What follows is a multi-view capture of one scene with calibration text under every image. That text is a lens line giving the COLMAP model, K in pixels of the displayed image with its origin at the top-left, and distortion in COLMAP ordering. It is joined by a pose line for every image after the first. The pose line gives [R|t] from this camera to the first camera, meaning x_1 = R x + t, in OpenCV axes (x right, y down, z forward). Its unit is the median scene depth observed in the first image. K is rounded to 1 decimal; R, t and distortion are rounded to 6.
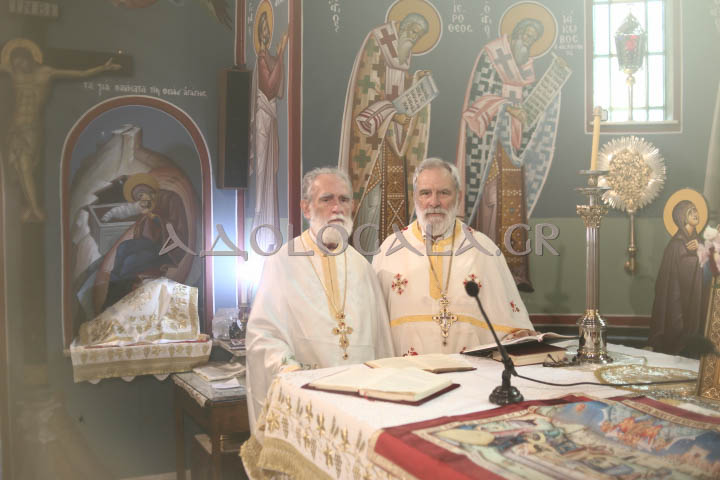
lens RADIAL K [[724.4, 0, 366.8], [0, 724.4, 239.0], [0, 0, 1]] dist [-0.111990, 0.000000]
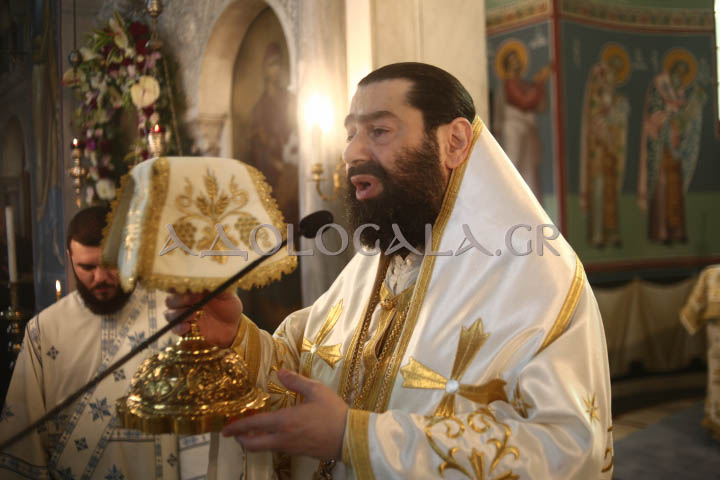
lens RADIAL K [[724.4, 0, 359.3], [0, 724.4, 237.0], [0, 0, 1]] dist [-0.111990, 0.000000]
pose [[0.980926, -0.041096, 0.189990, -0.727174], [0.048451, 0.998239, -0.034225, 0.078991], [-0.188249, 0.042777, 0.981189, -0.307462]]
